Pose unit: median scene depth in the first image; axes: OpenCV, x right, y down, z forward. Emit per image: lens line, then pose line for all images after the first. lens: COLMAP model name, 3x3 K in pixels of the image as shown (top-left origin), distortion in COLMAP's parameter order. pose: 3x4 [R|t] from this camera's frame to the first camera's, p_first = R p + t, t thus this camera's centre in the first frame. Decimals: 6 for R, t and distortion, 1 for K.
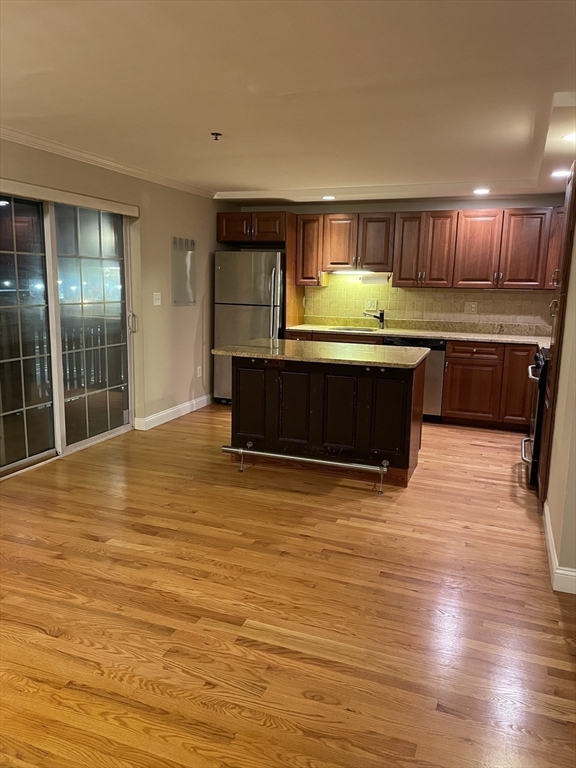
lens RADIAL K [[573.7, 0, 288.0], [0, 573.7, 384.0], [0, 0, 1]] dist [0.059922, -0.102885]
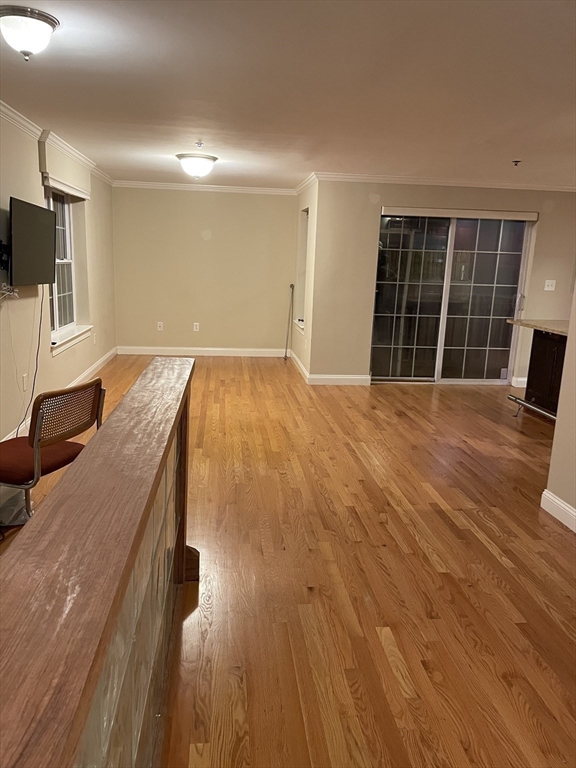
lens RADIAL K [[574.5, 0, 288.0], [0, 574.5, 384.0], [0, 0, 1]] dist [0.073820, -0.098023]
pose [[0.461337, 0.186529, -0.867396, 1.071925], [-0.184090, 0.976498, 0.112080, 0.038414], [0.867917, 0.107972, 0.484833, -0.120627]]
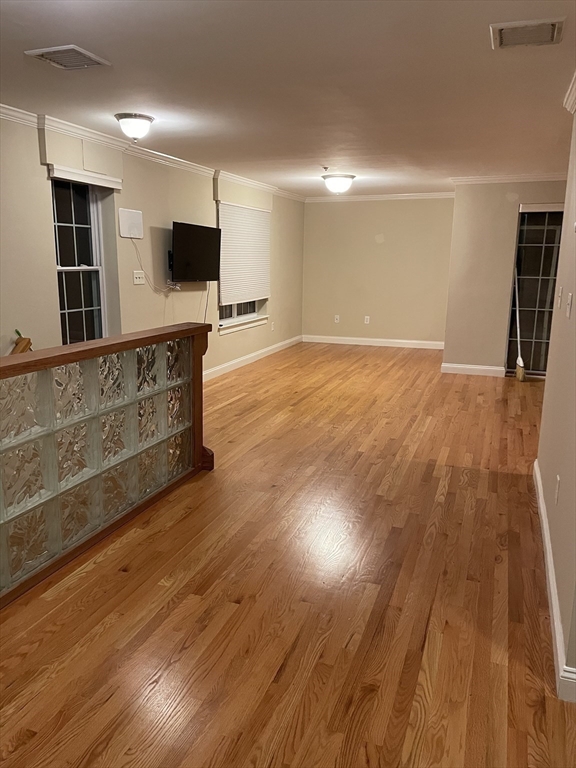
lens RADIAL K [[573.7, 0, 288.0], [0, 573.7, 384.0], [0, 0, 1]] dist [0.059922, -0.102885]
pose [[0.017823, 0.199182, -0.979800, 1.512911], [-0.184060, 0.963862, 0.192594, -0.020843], [0.982753, 0.176910, 0.053840, 0.244496]]
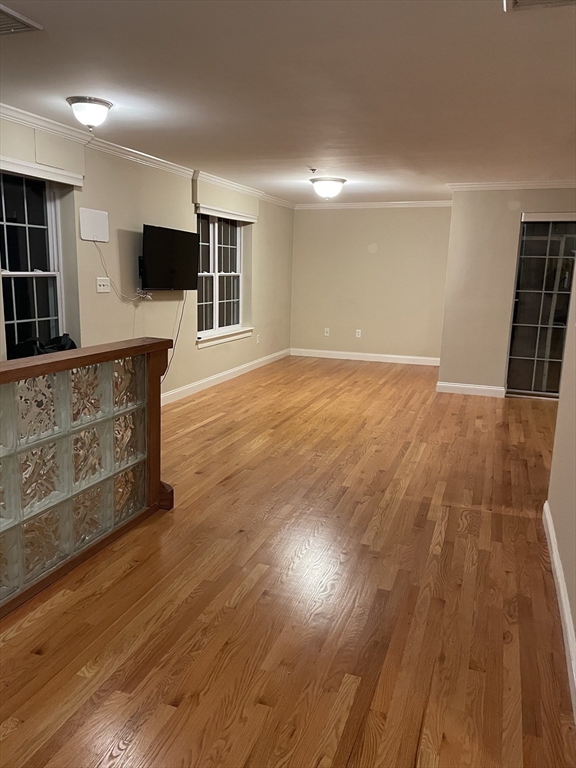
lens RADIAL K [[573.7, 0, 288.0], [0, 573.7, 384.0], [0, 0, 1]] dist [0.059922, -0.102885]
pose [[0.025135, 0.182053, -0.982967, 1.351784], [-0.198394, 0.964629, 0.173584, -0.024678], [0.979800, 0.190652, 0.060364, 0.284835]]
